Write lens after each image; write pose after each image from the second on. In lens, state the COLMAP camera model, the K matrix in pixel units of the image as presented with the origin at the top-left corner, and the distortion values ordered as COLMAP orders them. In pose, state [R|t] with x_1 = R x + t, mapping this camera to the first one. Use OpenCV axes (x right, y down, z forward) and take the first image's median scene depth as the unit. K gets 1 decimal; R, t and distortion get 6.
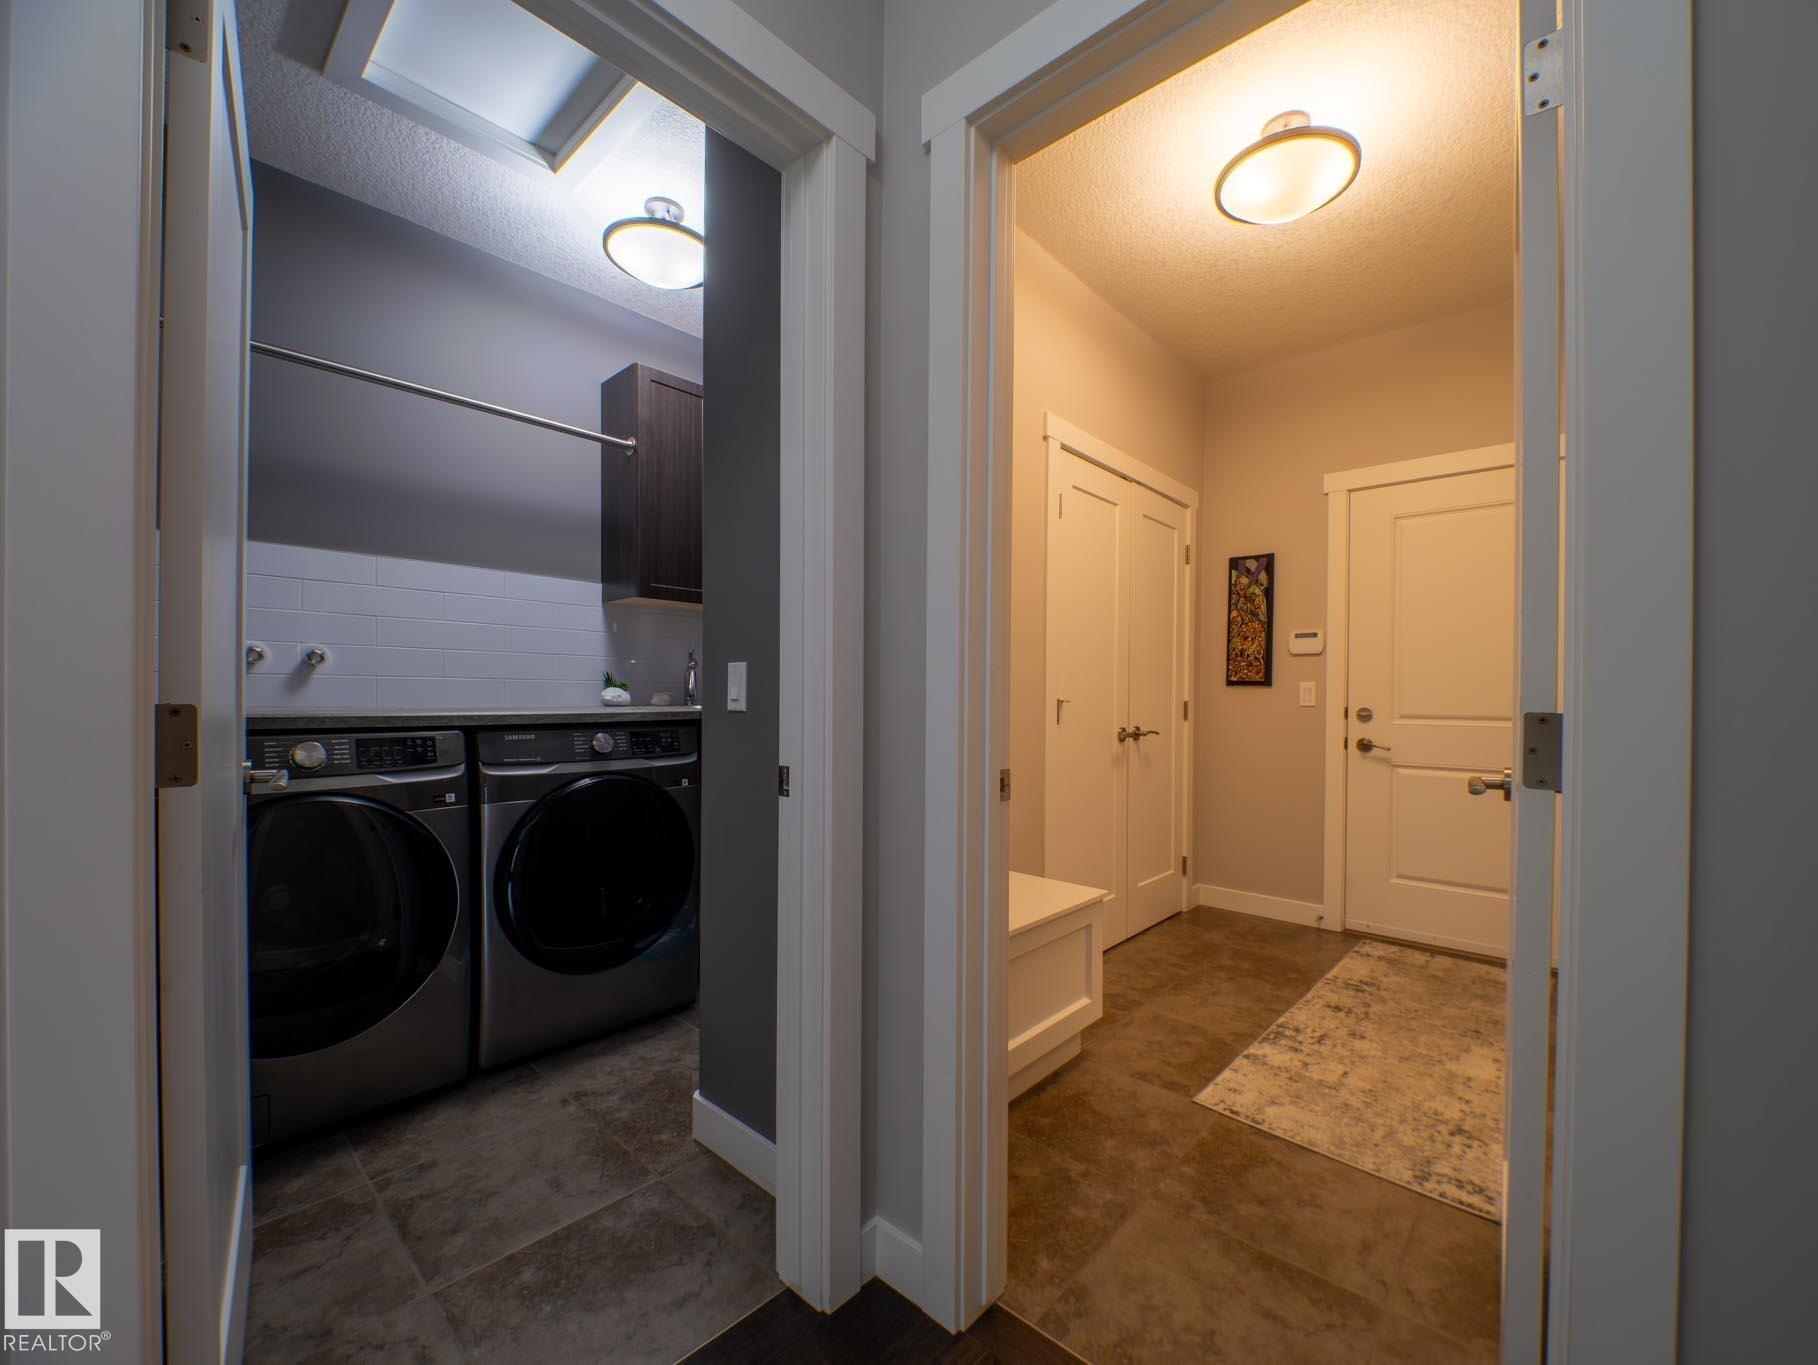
lens RADIAL K [[743.4, 0, 918.7], [0, 743.4, 698.2], [0, 0, 1]] dist [0.019858, -0.023082]
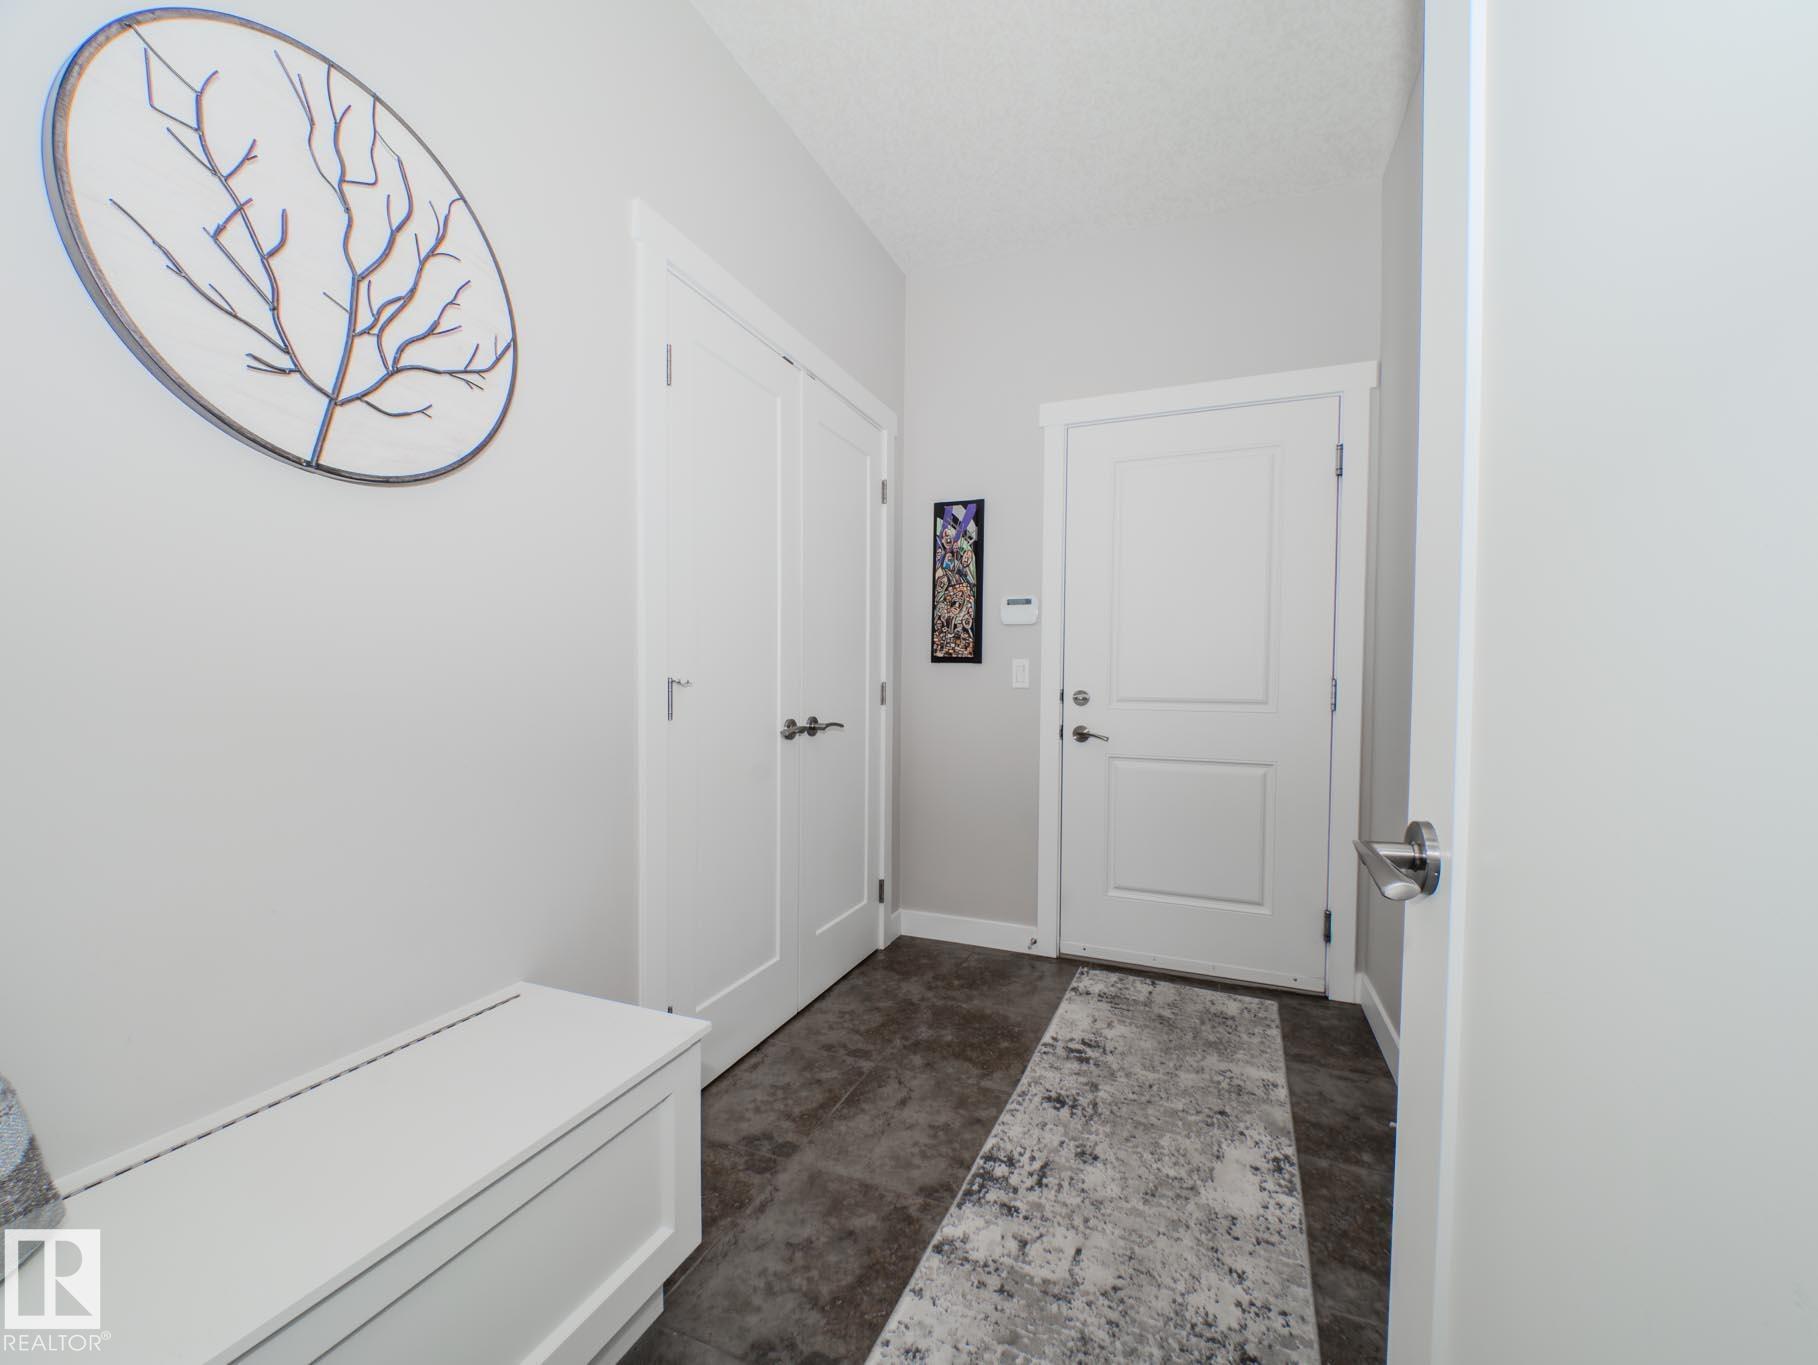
lens RADIAL K [[739.7, 0, 924.2], [0, 739.7, 700.5], [0, 0, 1]] dist [0.001440, -0.006749]
pose [[0.936724, -0.011085, 0.349893, 0.142556], [0.001863, 0.999642, 0.026681, 0.002780], [-0.350064, -0.024341, 0.936410, 0.287115]]
